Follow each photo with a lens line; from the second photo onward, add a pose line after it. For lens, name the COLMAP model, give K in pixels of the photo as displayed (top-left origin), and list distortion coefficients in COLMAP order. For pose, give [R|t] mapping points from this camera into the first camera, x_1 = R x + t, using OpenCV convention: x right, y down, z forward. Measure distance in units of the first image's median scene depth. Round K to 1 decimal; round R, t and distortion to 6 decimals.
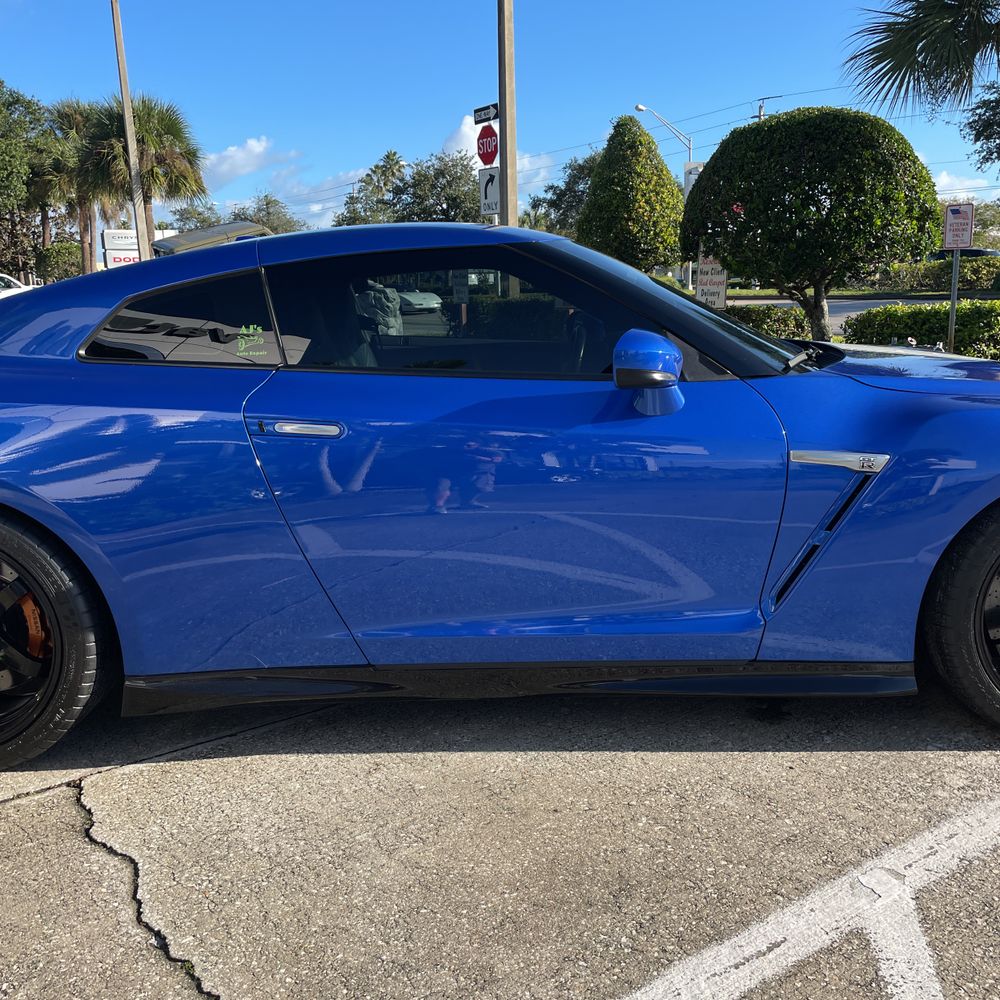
lens RADIAL K [[1012.3, 0, 512.4], [0, 1012.3, 500.1], [0, 0, 1]] dist [0.019795, 0.000000]
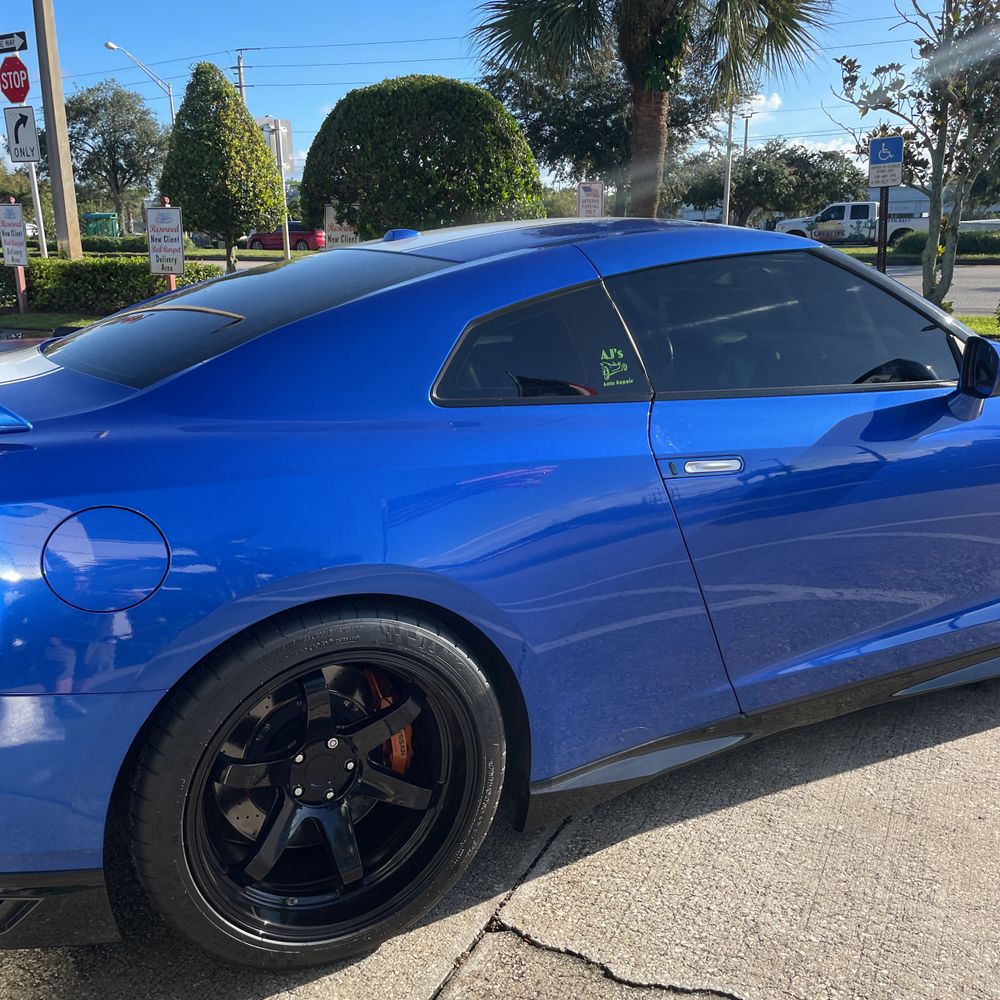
lens RADIAL K [[1012.3, 0, 484.6], [0, 1012.3, 516.2], [0, 0, 1]] dist [0.019795, 0.000000]
pose [[0.889254, -0.107766, 0.444537, -0.122765], [0.082881, 0.993725, 0.075106, -0.017374], [-0.449842, -0.029944, 0.892606, 0.046587]]
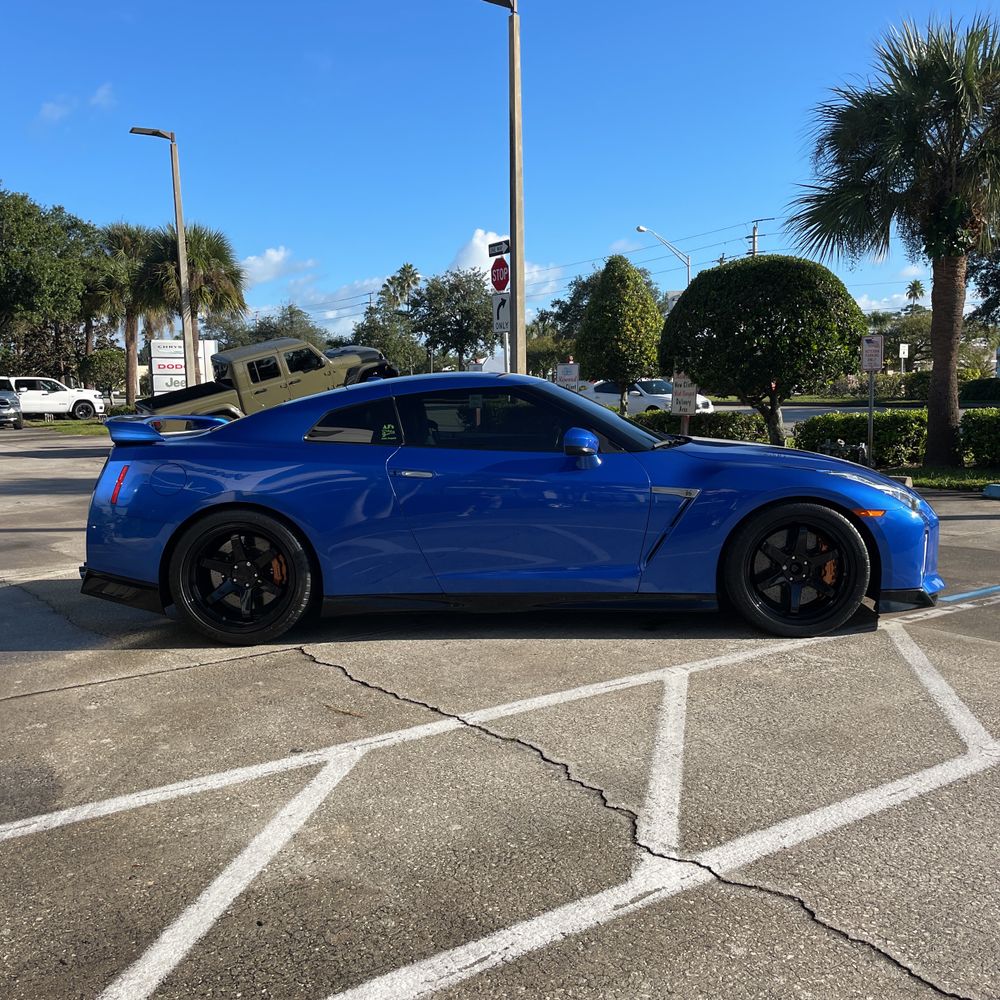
lens RADIAL K [[1012.3, 0, 503.8], [0, 1012.3, 492.5], [0, 0, 1]] dist [0.019795, 0.000000]
pose [[0.999830, 0.007950, -0.016653, 0.001418], [-0.009682, 0.994249, -0.106651, 0.029249], [0.015709, 0.106794, 0.994157, -0.165204]]
